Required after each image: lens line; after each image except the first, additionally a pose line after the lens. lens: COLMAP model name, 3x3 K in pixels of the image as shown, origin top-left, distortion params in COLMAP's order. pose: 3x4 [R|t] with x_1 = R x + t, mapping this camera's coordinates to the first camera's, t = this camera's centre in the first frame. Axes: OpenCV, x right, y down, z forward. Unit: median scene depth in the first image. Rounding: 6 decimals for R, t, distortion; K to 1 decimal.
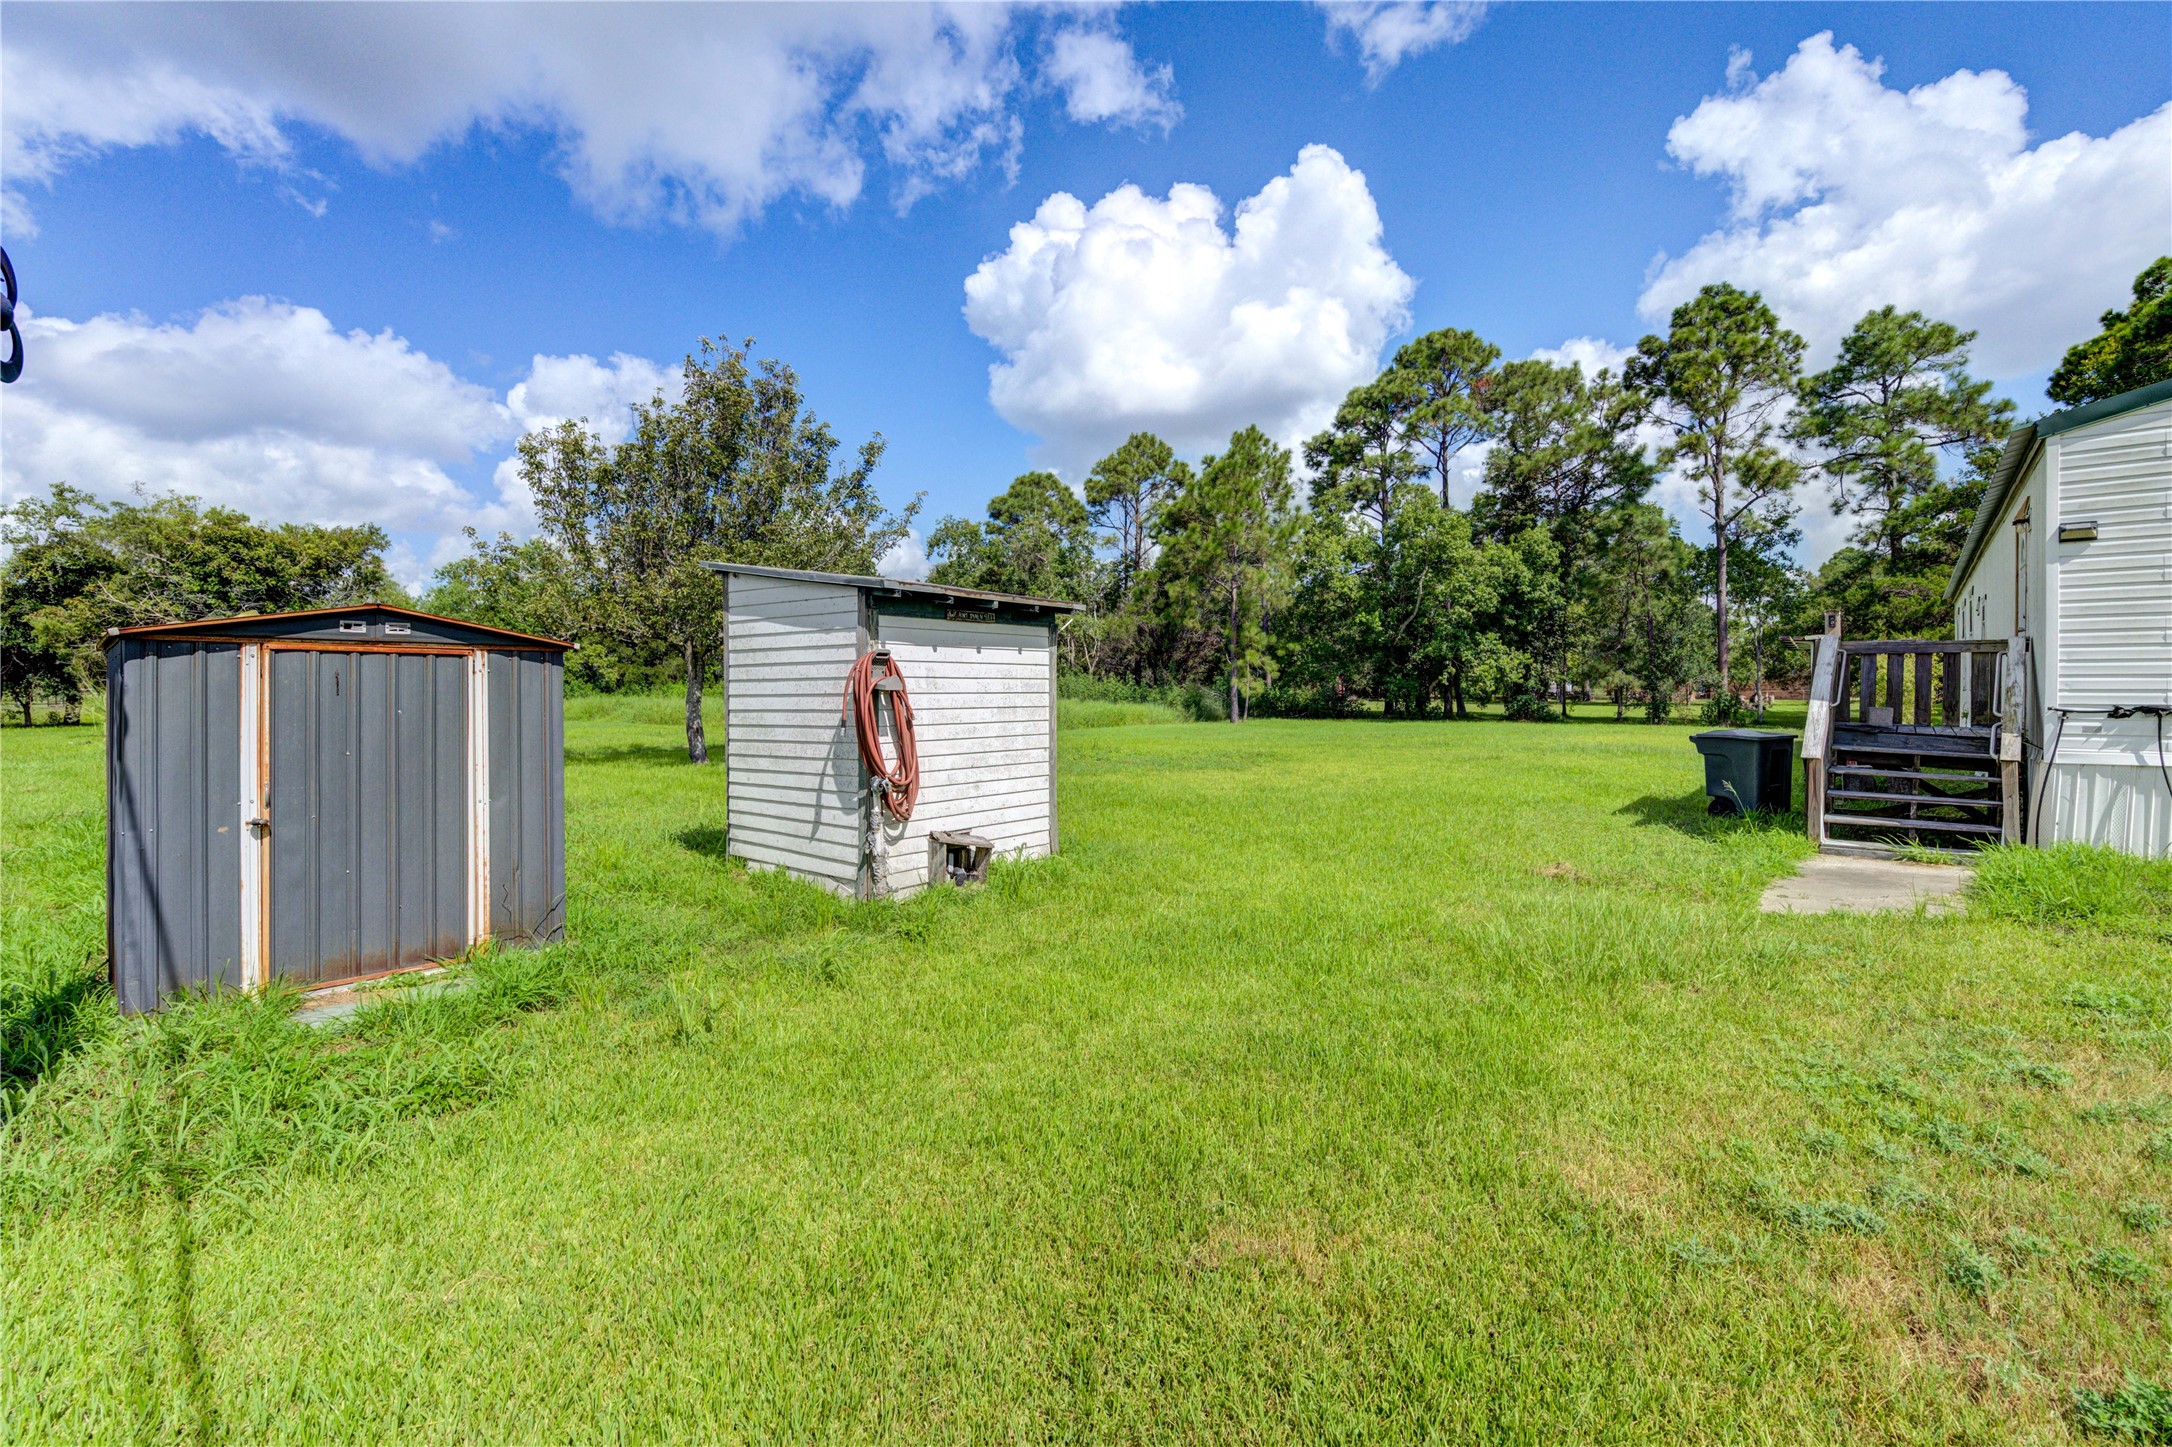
lens RADIAL K [[955.5, 0, 1084.5], [0, 955.5, 688.2], [0, 0, 1]] dist [-0.014005, -0.000086]
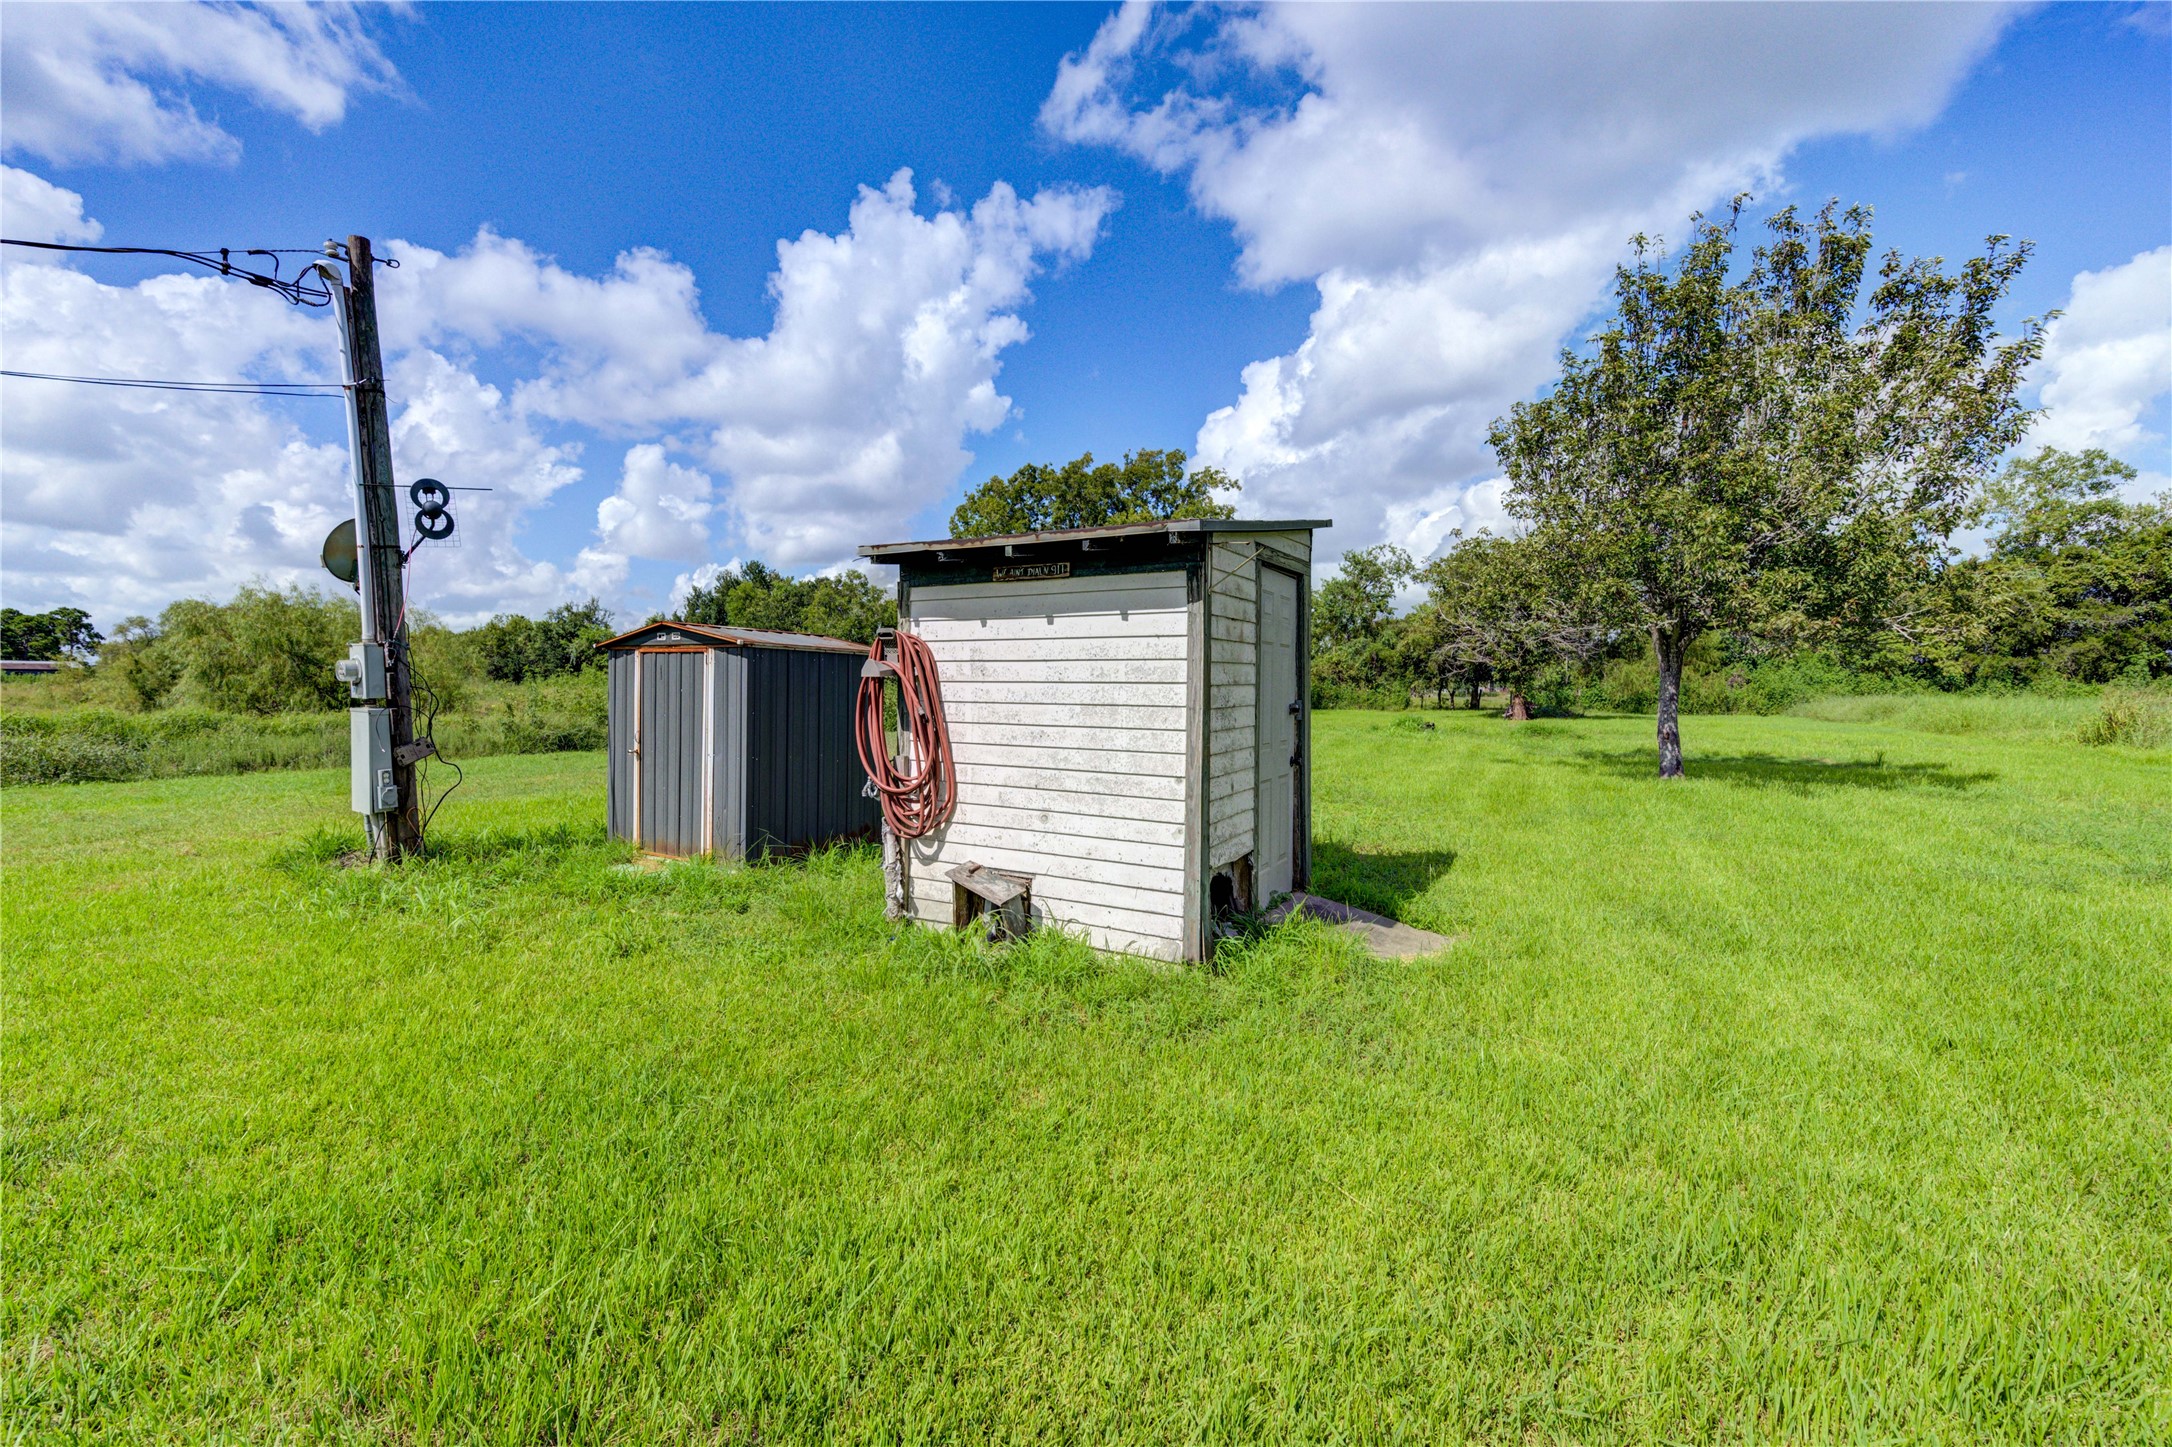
lens RADIAL K [[878.6, 0, 1086.0], [0, 878.6, 723.5], [0, 0, 1]] dist [-0.000798, -0.000071]
pose [[0.183665, 0.047355, -0.981848, 0.085043], [-0.004993, 0.998871, 0.047242, 0.000767], [0.982976, -0.003774, 0.183694, 0.149718]]
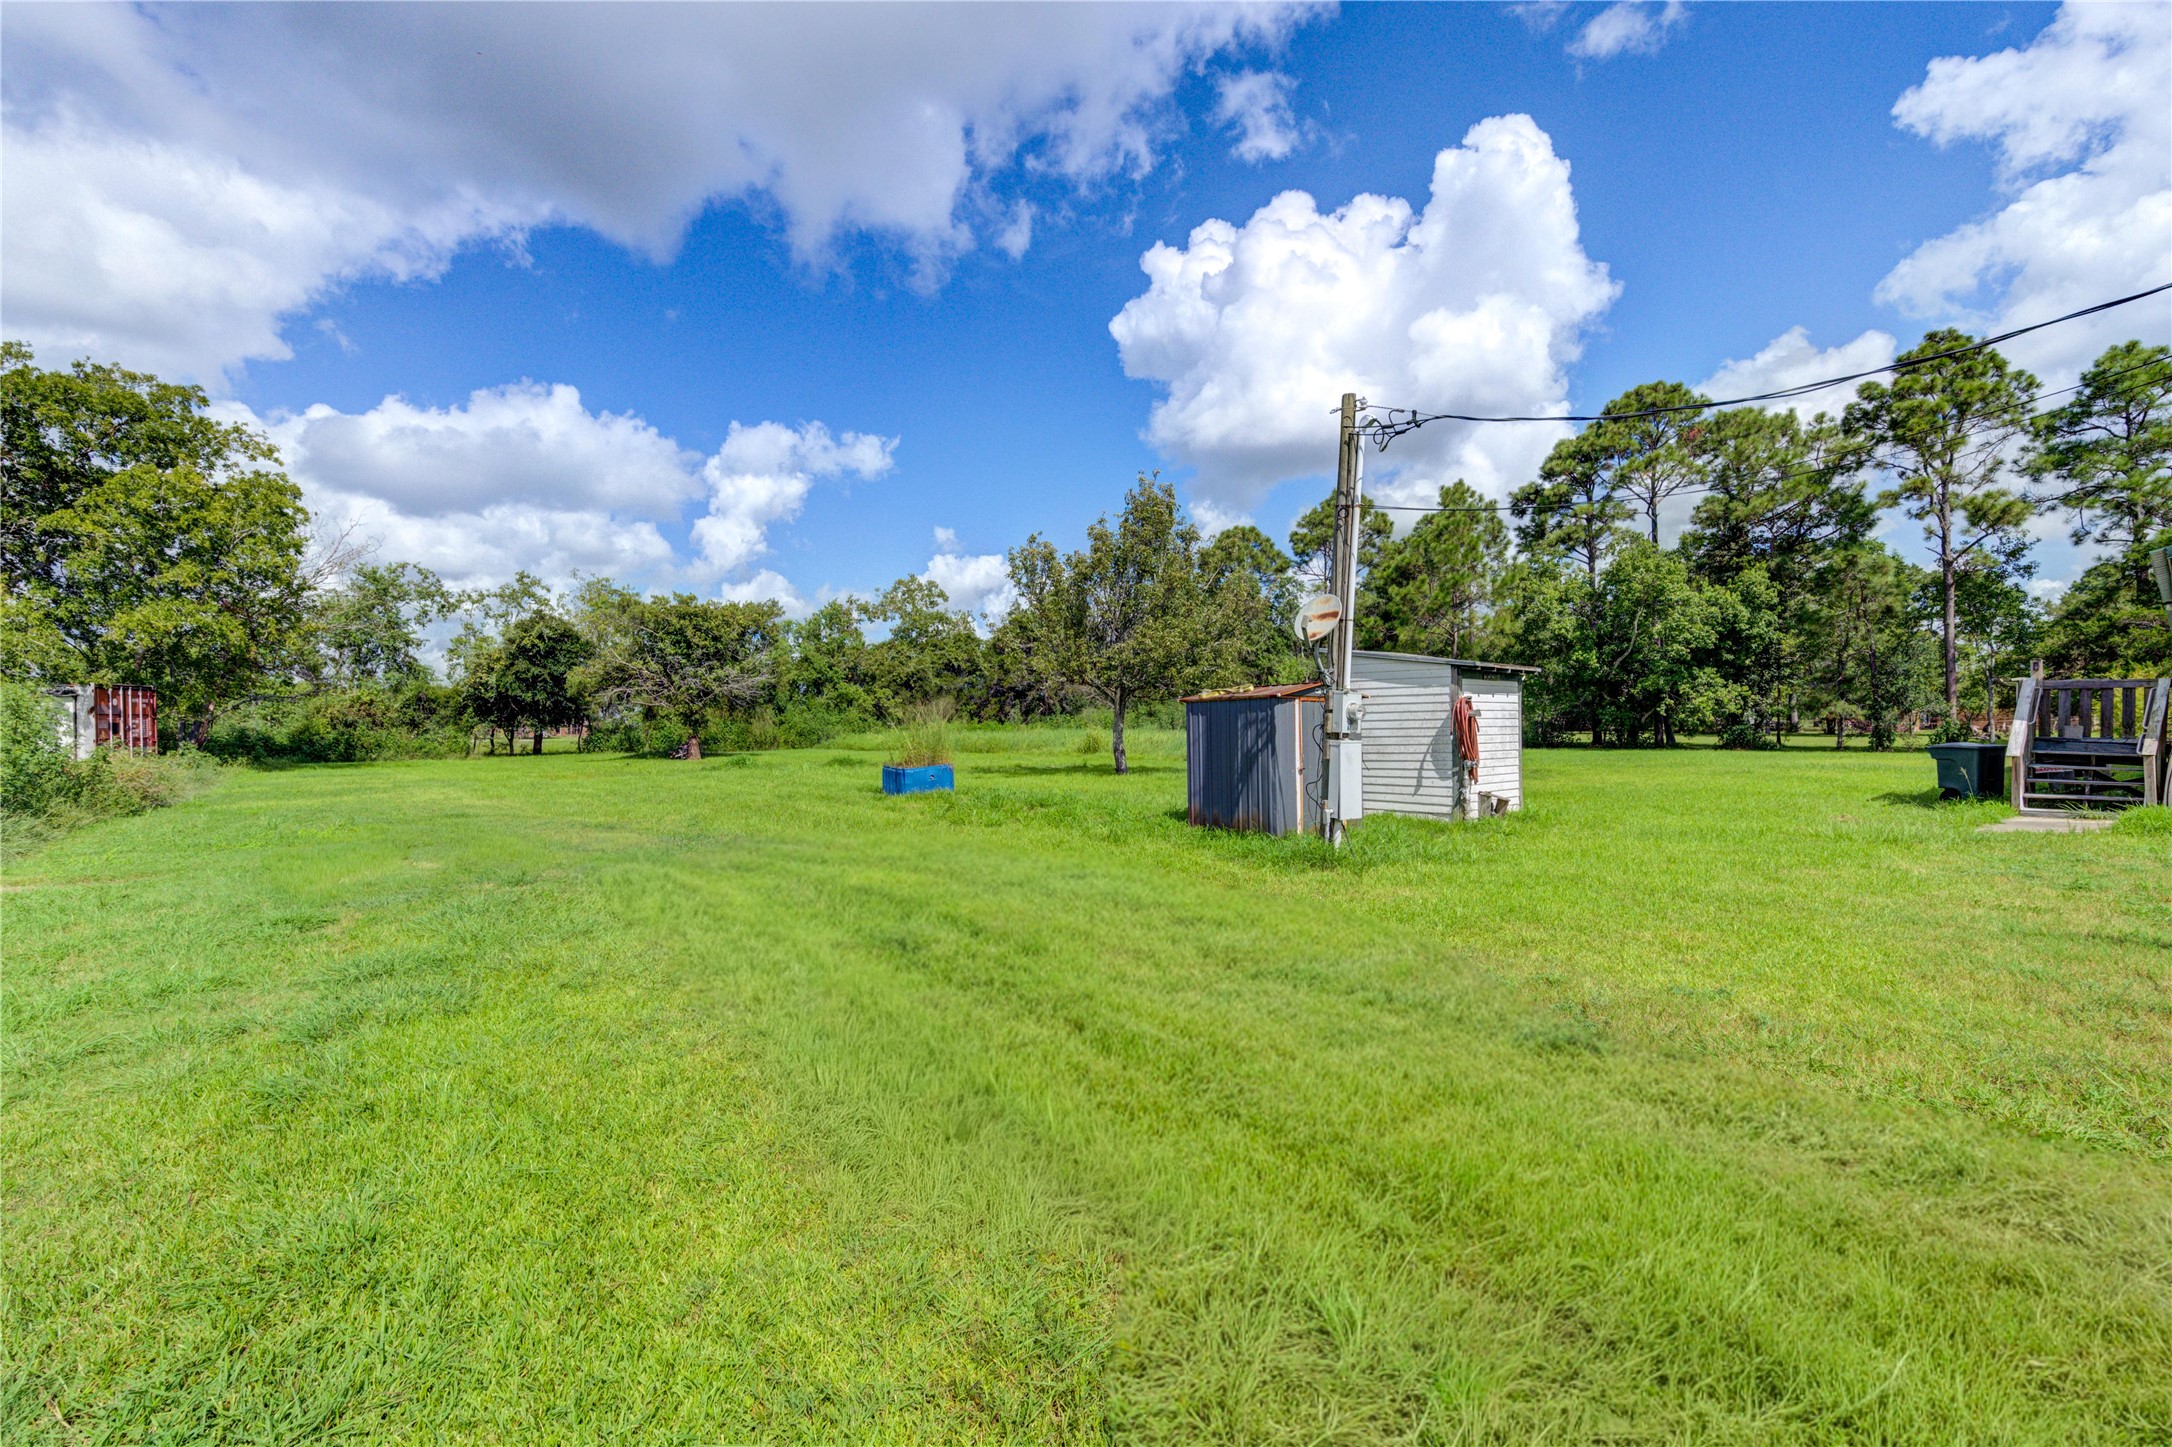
lens RADIAL K [[925.5, 0, 1086.0], [0, 925.5, 723.5], [0, 0, 1]] dist [-0.011469, -0.000423]
pose [[0.986252, -0.006965, -0.165103, -0.099210], [0.006843, 0.999976, -0.001305, 0.001980], [0.165108, 0.000158, 0.986275, -0.148688]]
